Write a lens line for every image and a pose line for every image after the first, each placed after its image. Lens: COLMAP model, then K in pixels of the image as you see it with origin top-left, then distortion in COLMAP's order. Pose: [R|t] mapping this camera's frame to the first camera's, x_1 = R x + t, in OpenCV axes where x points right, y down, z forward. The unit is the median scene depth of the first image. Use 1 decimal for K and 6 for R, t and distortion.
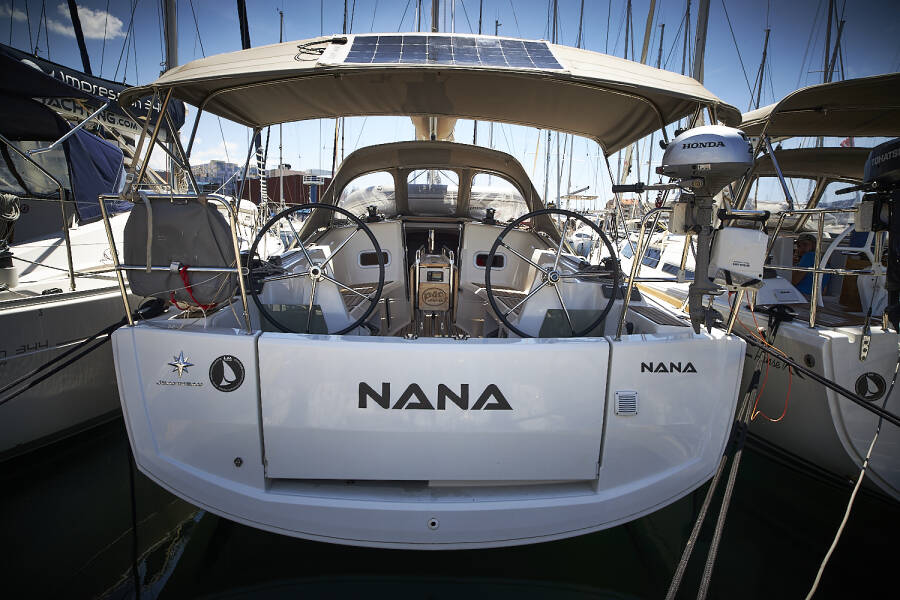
lens RADIAL K [[534.3, 0, 450.0], [0, 534.3, 300.0], [0, 0, 1]] dist [-0.031075, 0.001745]
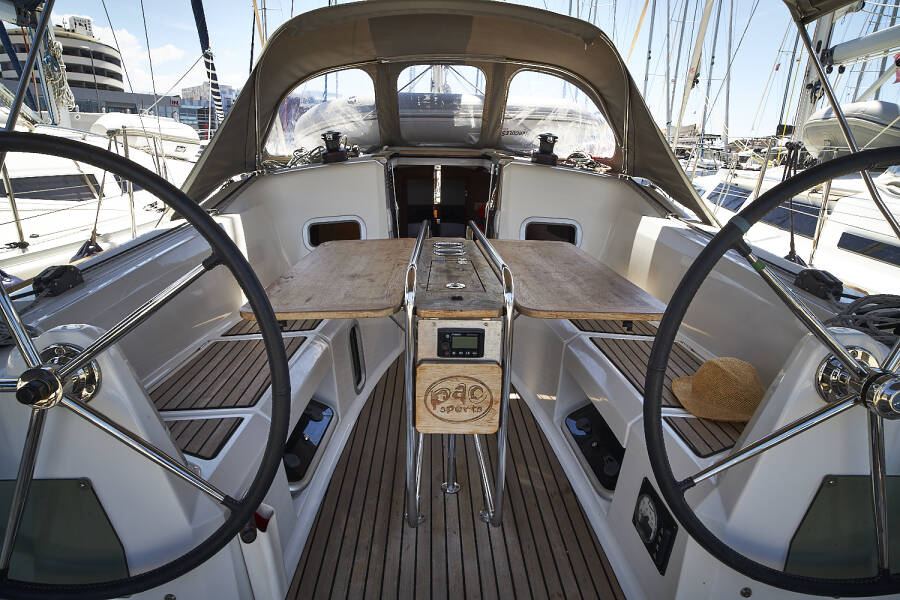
lens RADIAL K [[537.2, 0, 450.0], [0, 537.2, 300.0], [0, 0, 1]] dist [-0.028786, -0.001937]
pose [[0.999948, -0.006233, -0.008016, -0.033801], [0.007286, 0.990266, 0.138998, -0.128661], [0.007072, -0.139049, 0.990260, 0.692035]]
